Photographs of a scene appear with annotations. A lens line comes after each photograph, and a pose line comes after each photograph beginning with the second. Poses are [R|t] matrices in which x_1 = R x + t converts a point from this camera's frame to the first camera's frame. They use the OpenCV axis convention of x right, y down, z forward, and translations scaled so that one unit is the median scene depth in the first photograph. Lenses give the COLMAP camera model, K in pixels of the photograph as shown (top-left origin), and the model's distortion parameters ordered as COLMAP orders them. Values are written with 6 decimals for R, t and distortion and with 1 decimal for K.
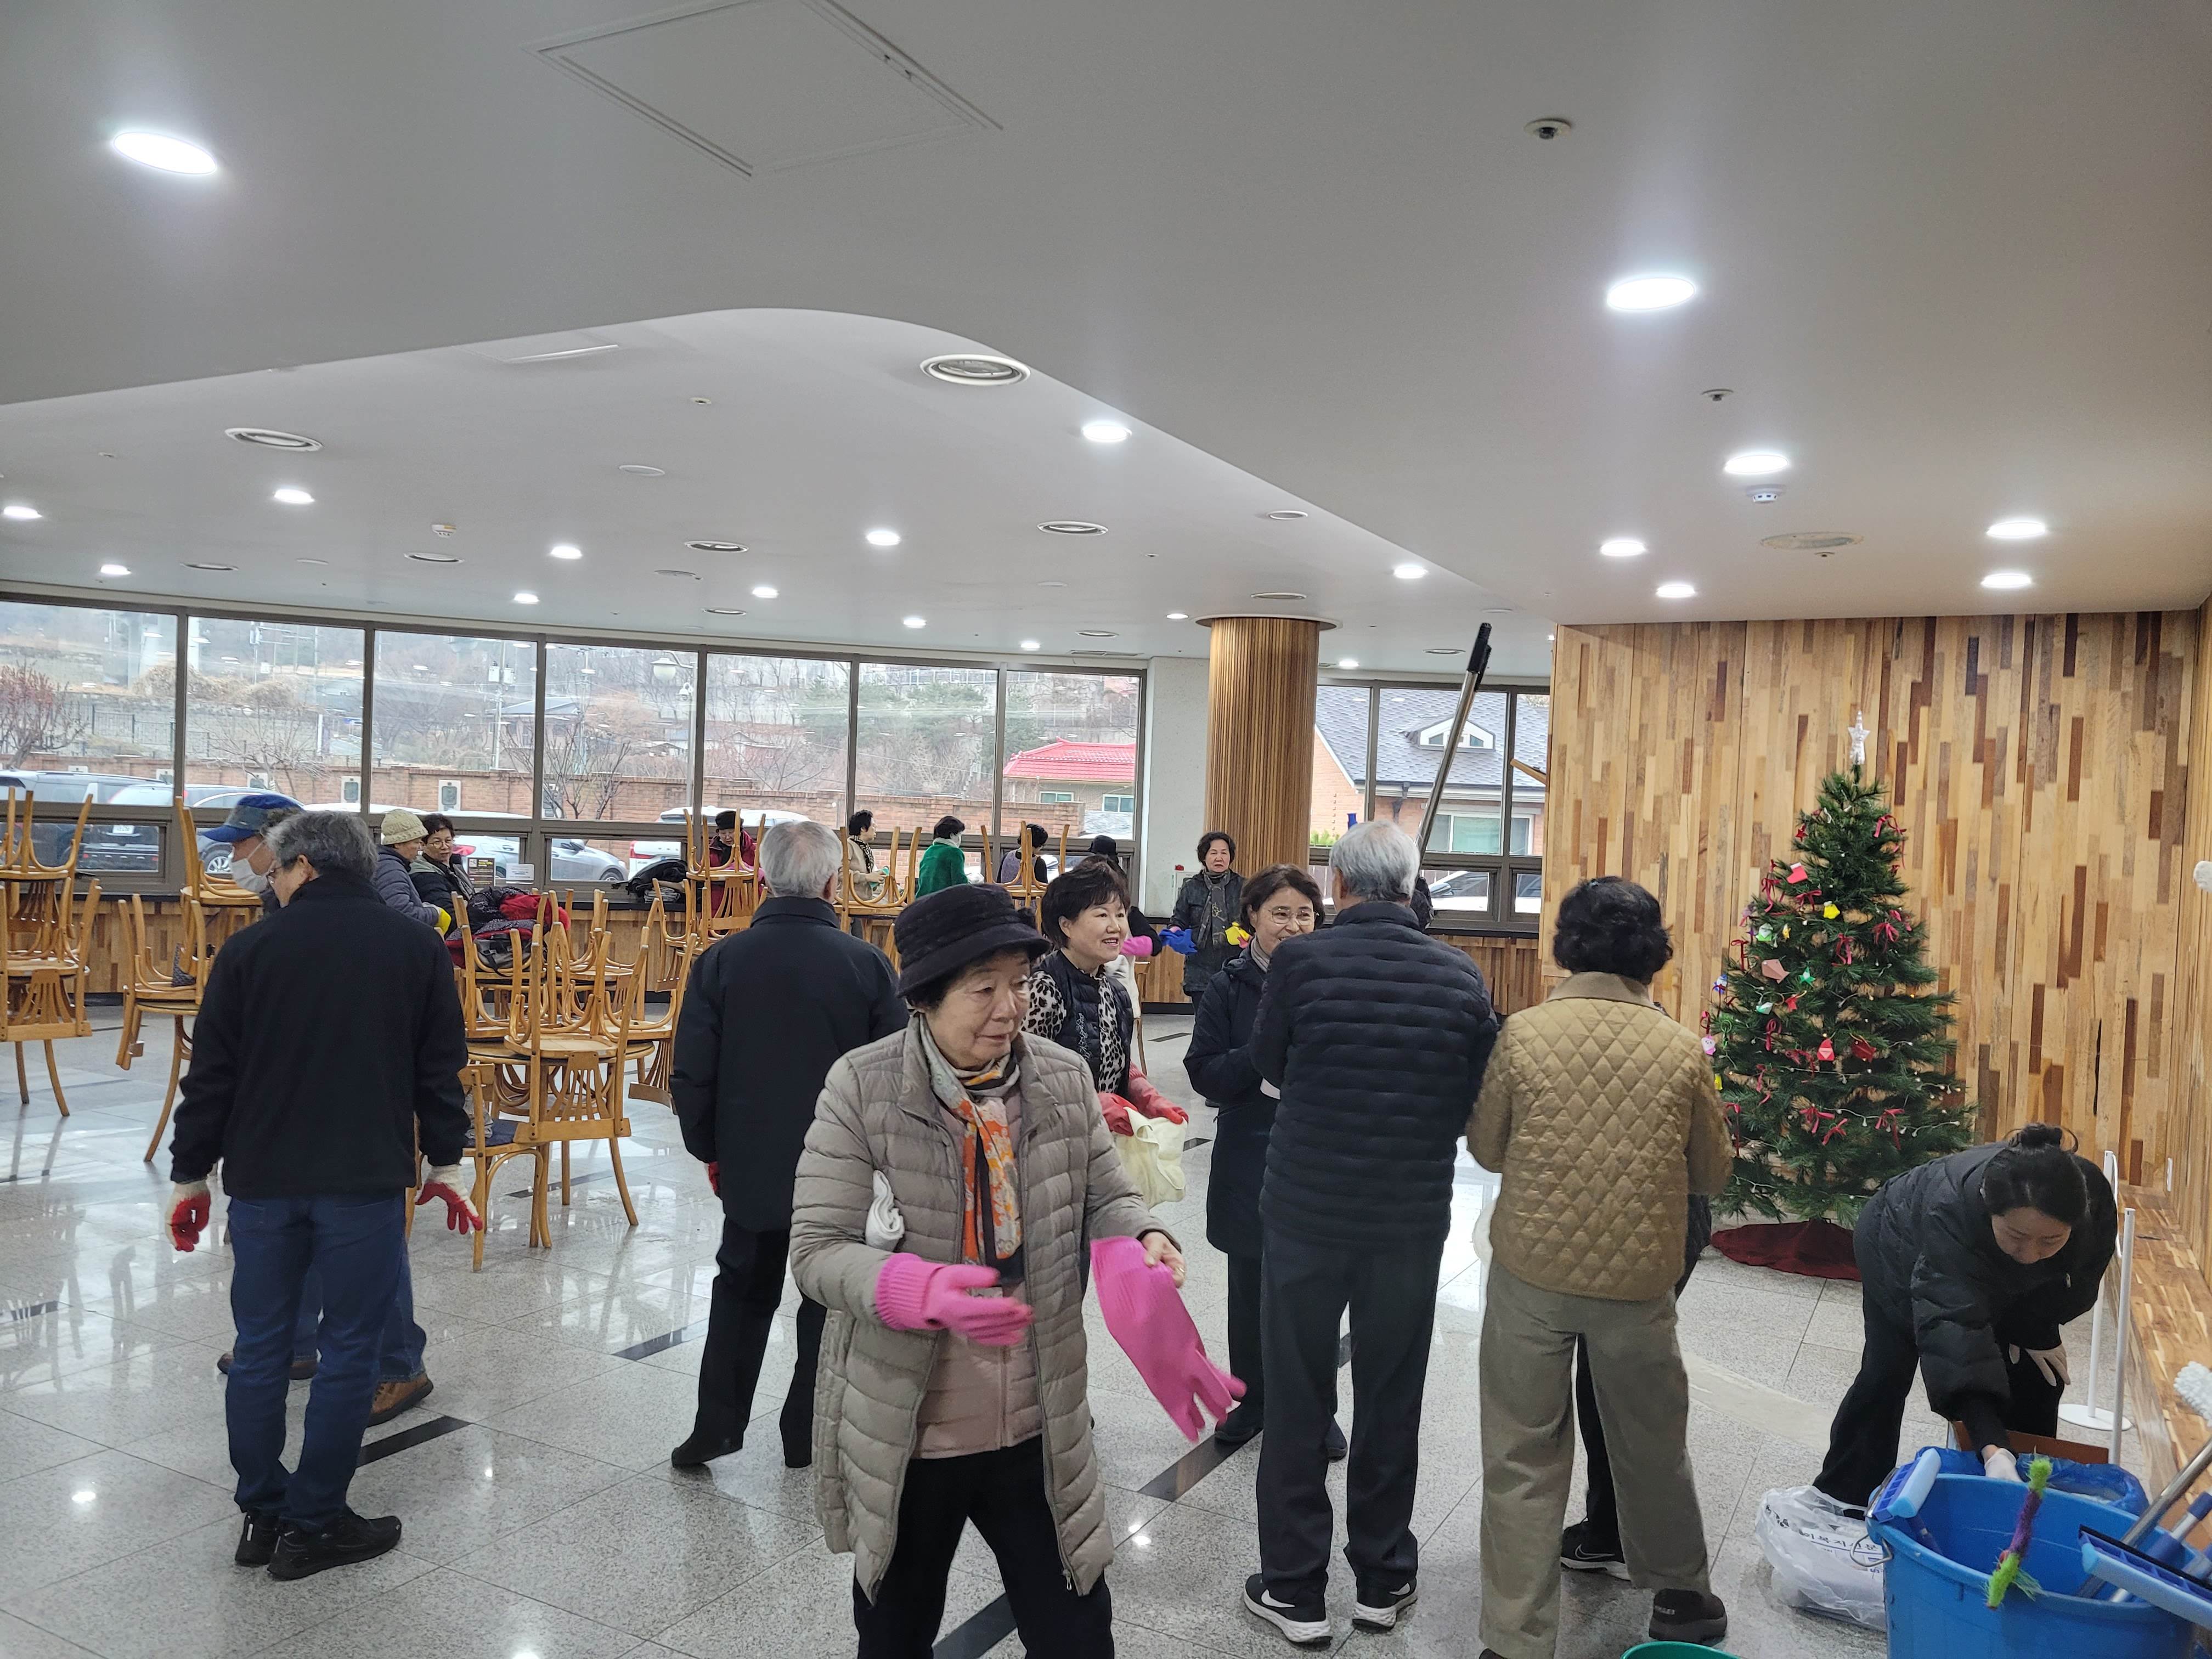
lens RADIAL K [[1675.5, 0, 1087.9], [0, 1675.5, 850.6], [0, 0, 1]] dist [0.057608, -0.027411]
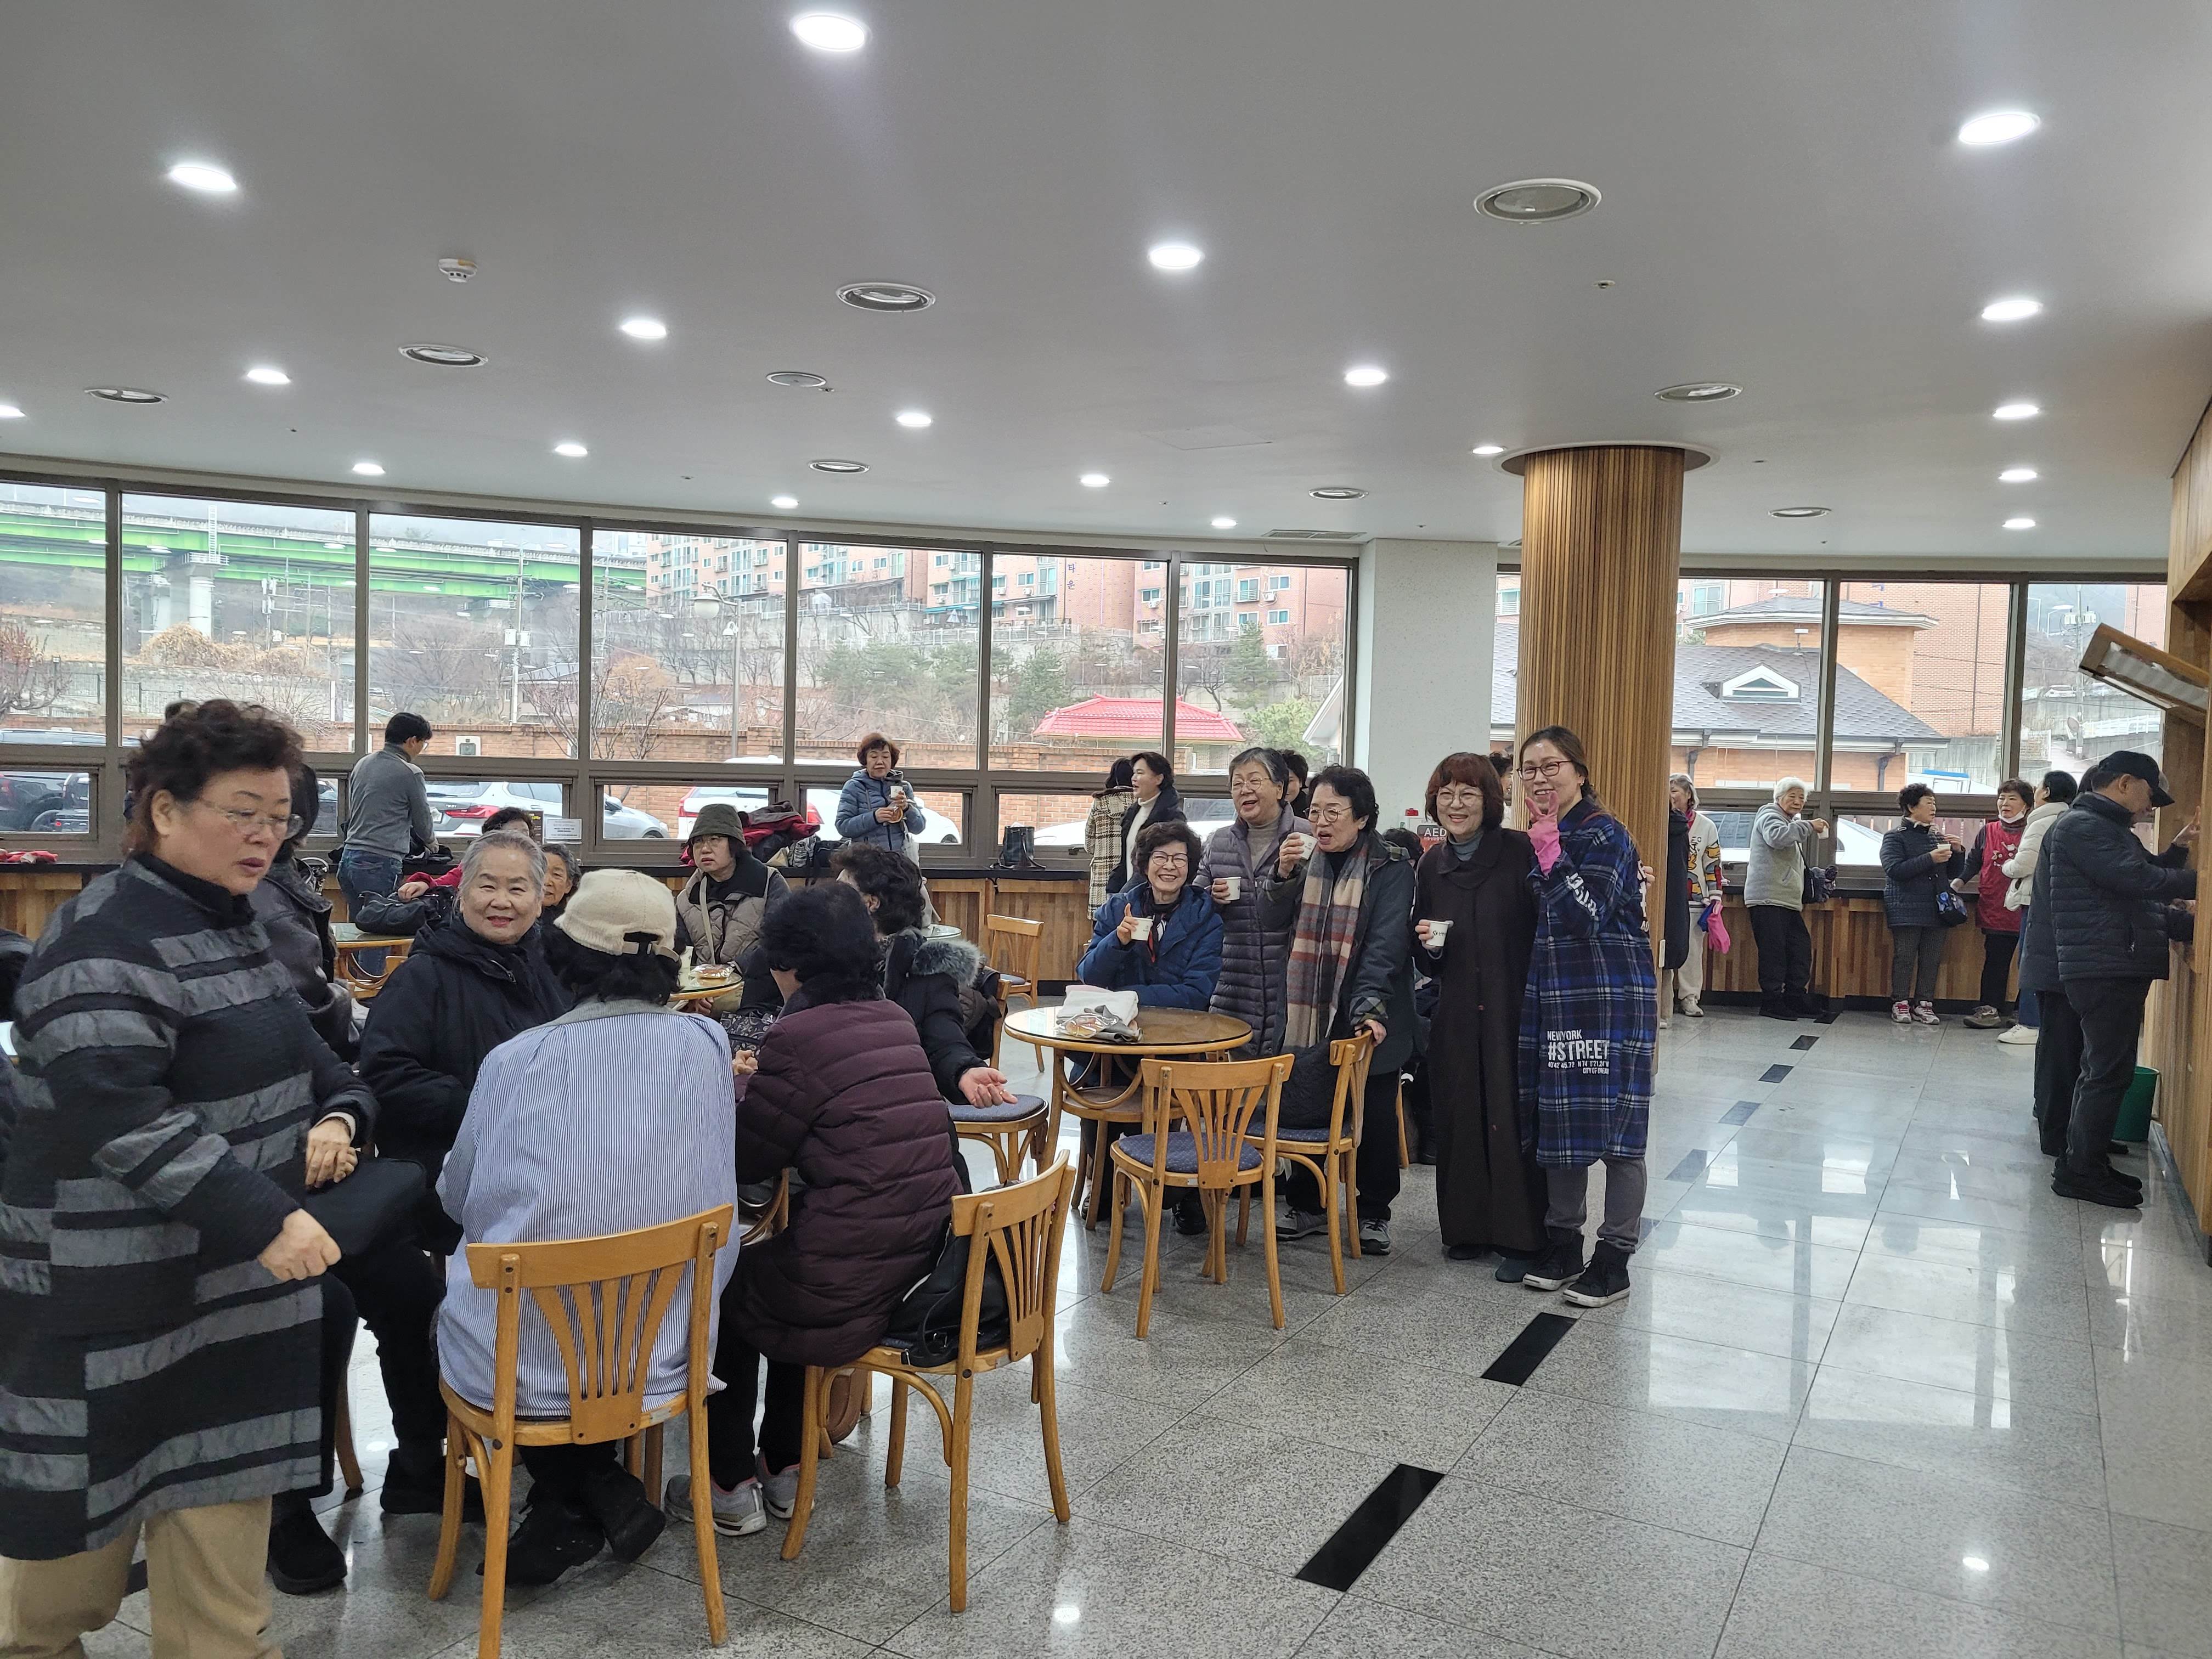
lens RADIAL K [[1675.5, 0, 1080.4], [0, 1675.5, 839.2], [0, 0, 1]] dist [0.057608, -0.027411]
pose [[0.999823, -0.013416, -0.013172, -0.094805], [0.013614, 0.999793, 0.015106, 0.009232], [0.012966, -0.015283, 0.999799, 0.243972]]
